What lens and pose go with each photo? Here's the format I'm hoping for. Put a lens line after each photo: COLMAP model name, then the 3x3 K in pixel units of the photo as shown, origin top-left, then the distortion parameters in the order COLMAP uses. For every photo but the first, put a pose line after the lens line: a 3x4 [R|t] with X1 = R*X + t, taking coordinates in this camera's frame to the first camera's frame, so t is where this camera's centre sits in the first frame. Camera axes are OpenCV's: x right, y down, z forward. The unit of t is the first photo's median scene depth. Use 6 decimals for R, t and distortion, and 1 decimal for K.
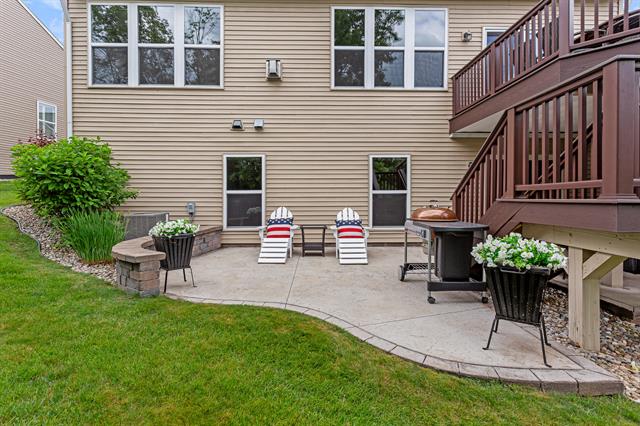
lens RADIAL K [[314.1, 0, 320.9], [0, 314.1, 199.1], [0, 0, 1]] dist [0.003174, 0.000531]
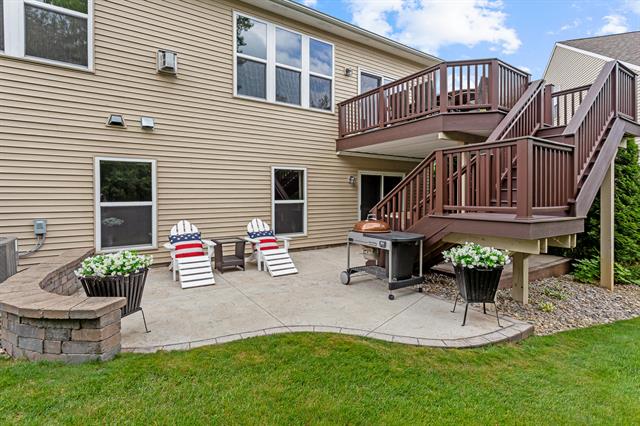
lens RADIAL K [[309.0, 0, 319.0], [0, 309.0, 200.5], [0, 0, 1]] dist [0.002124, 0.000540]
pose [[0.848231, -0.013587, 0.529452, -0.263613], [0.008677, 0.999893, 0.011759, -0.038989], [-0.529555, -0.005380, 0.848258, 0.053086]]
